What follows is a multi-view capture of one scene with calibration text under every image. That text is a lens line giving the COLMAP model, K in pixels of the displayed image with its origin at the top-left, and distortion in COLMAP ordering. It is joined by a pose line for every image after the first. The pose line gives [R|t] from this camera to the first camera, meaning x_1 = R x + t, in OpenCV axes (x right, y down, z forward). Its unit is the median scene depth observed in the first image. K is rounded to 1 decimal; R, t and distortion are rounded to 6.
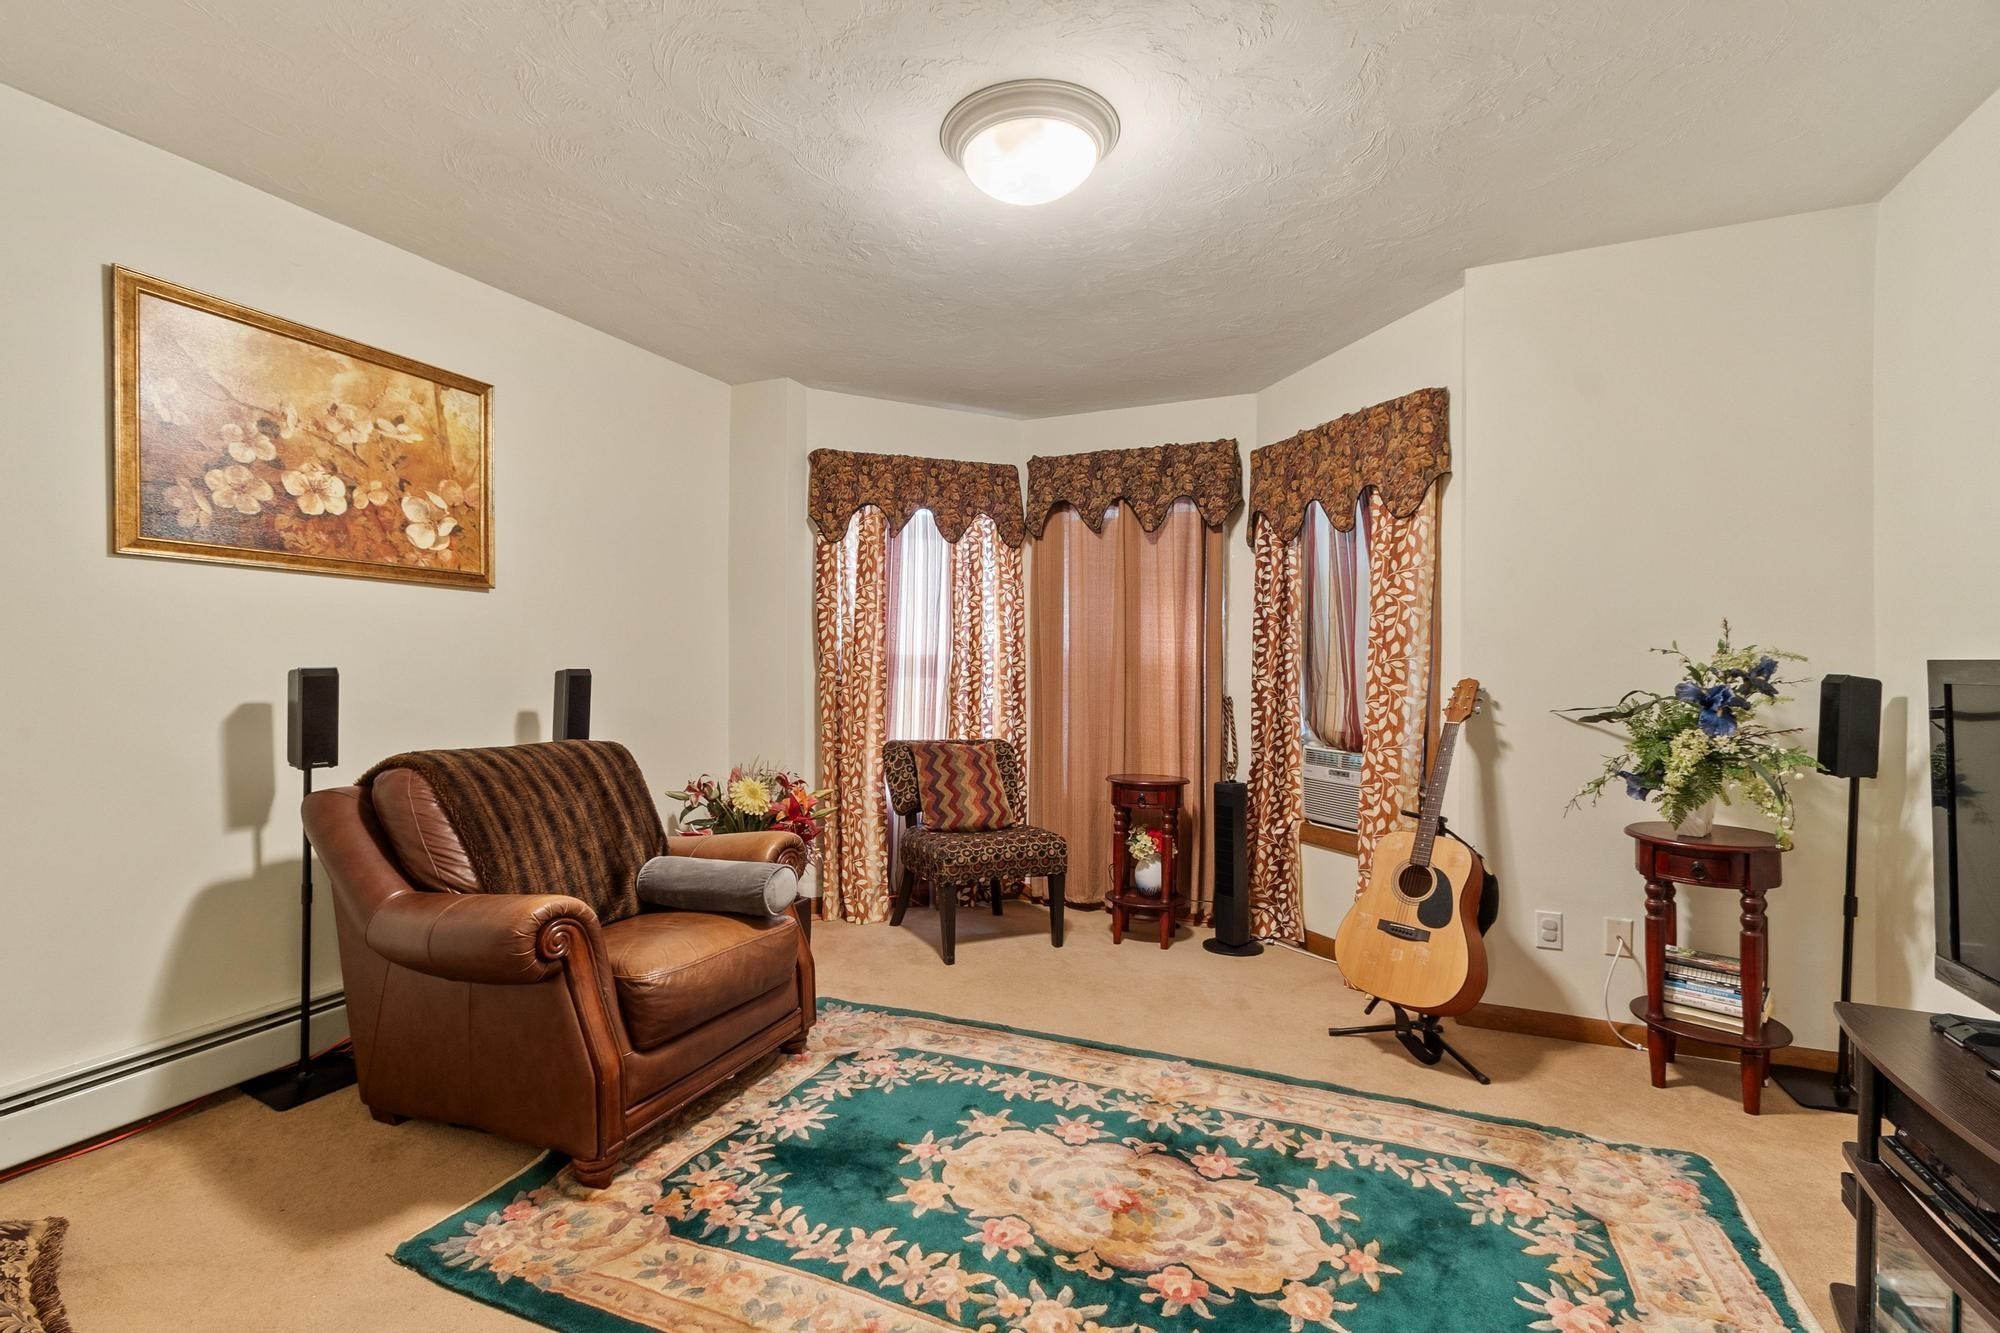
lens RADIAL K [[865.5, 0, 986.2], [0, 865.5, 678.8], [0, 0, 1]] dist [0.000388, -0.000227]
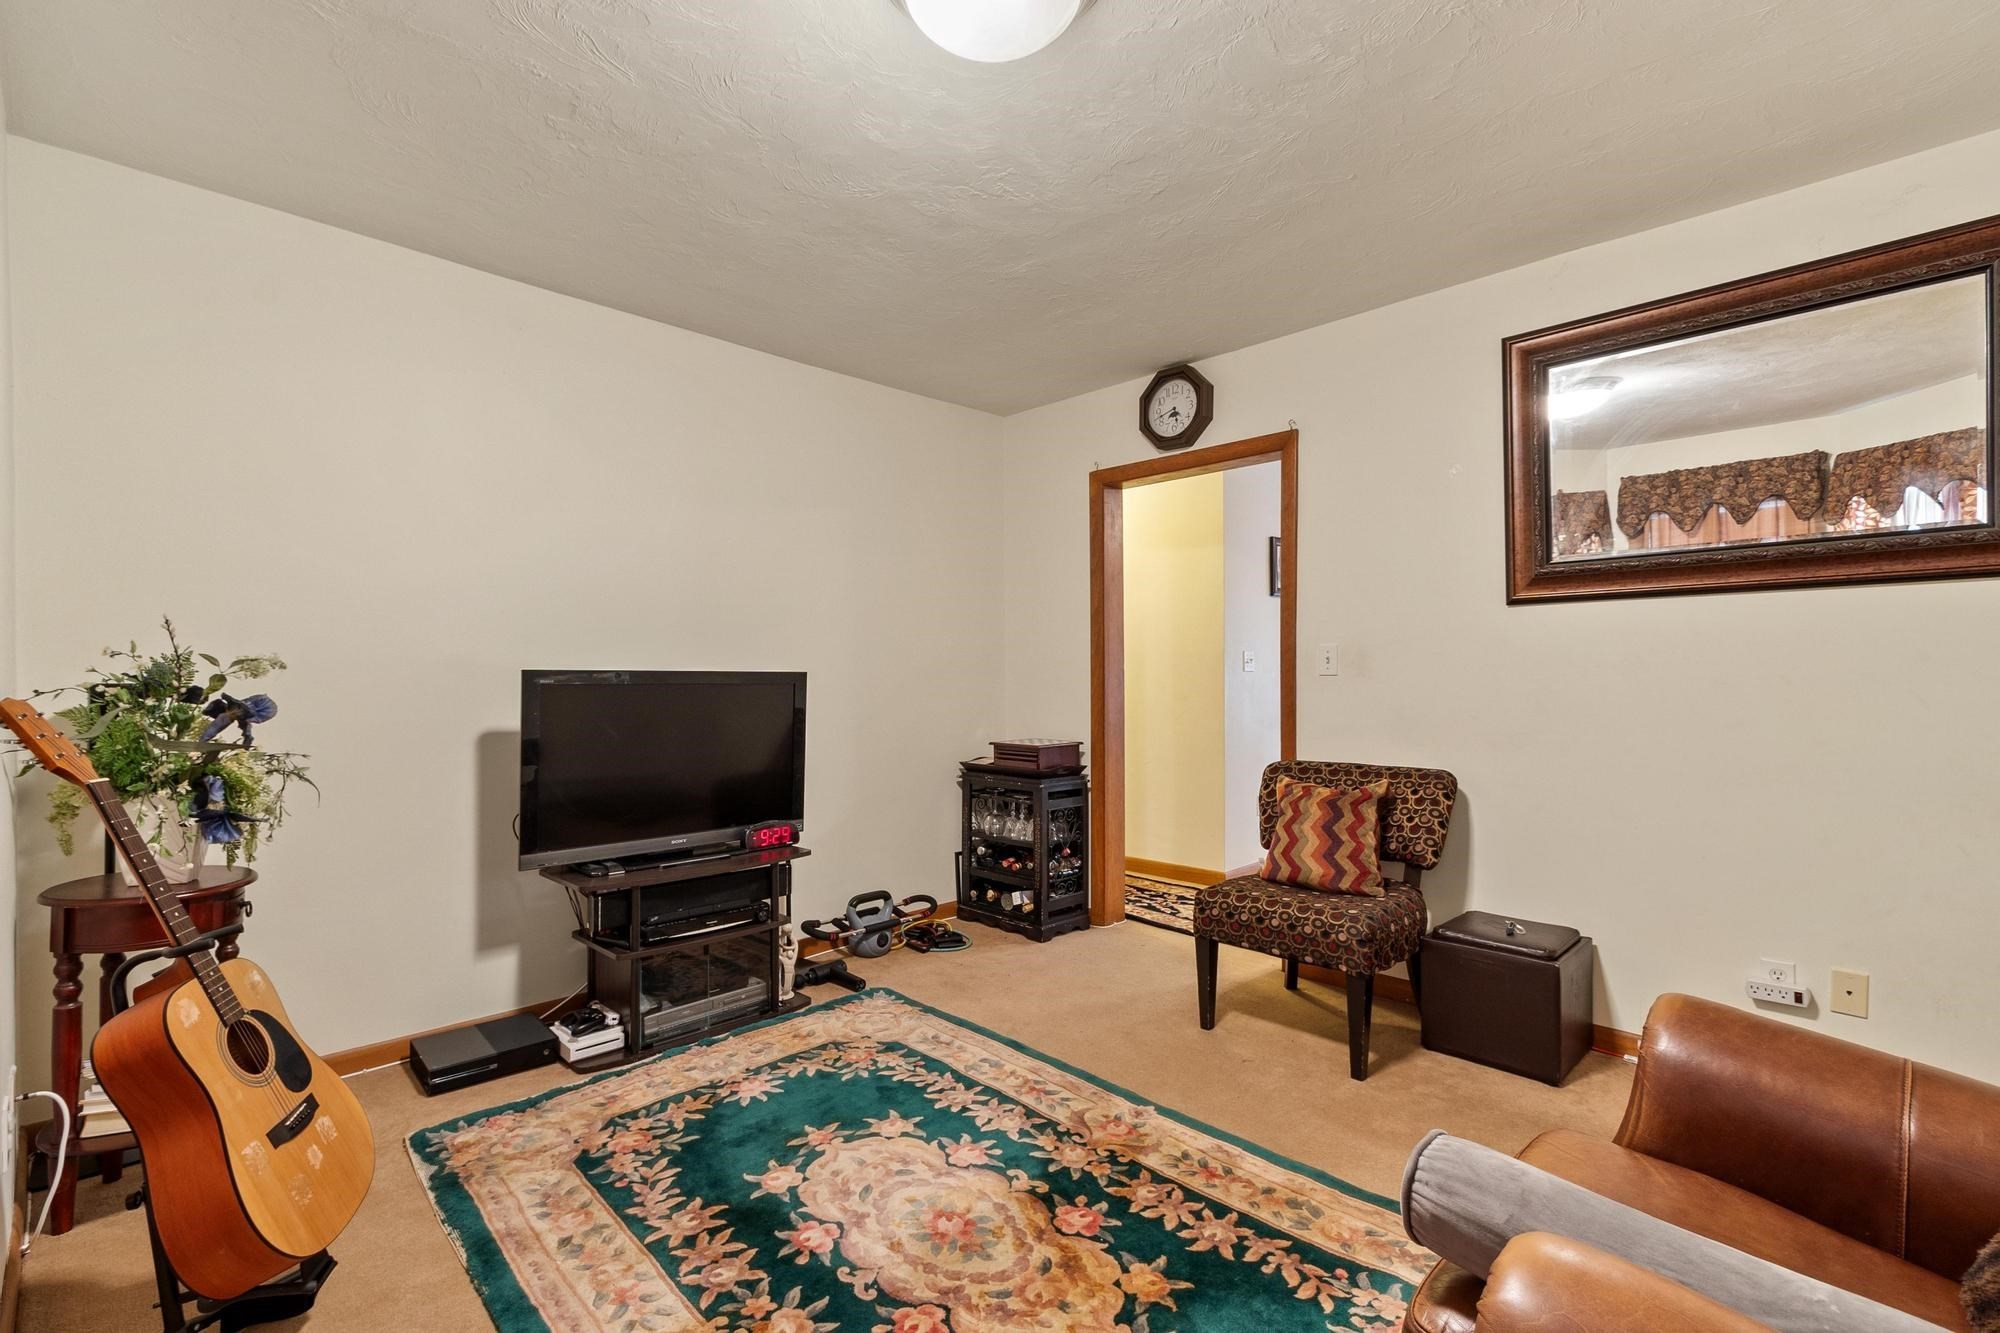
lens RADIAL K [[865.5, 0, 986.2], [0, 865.5, 678.8], [0, 0, 1]] dist [0.000388, -0.000227]
pose [[-0.930556, -0.001591, 0.366147, -0.254734], [0.004646, 0.999859, 0.016153, -0.024441], [-0.366121, 0.016733, -0.930417, 2.014942]]
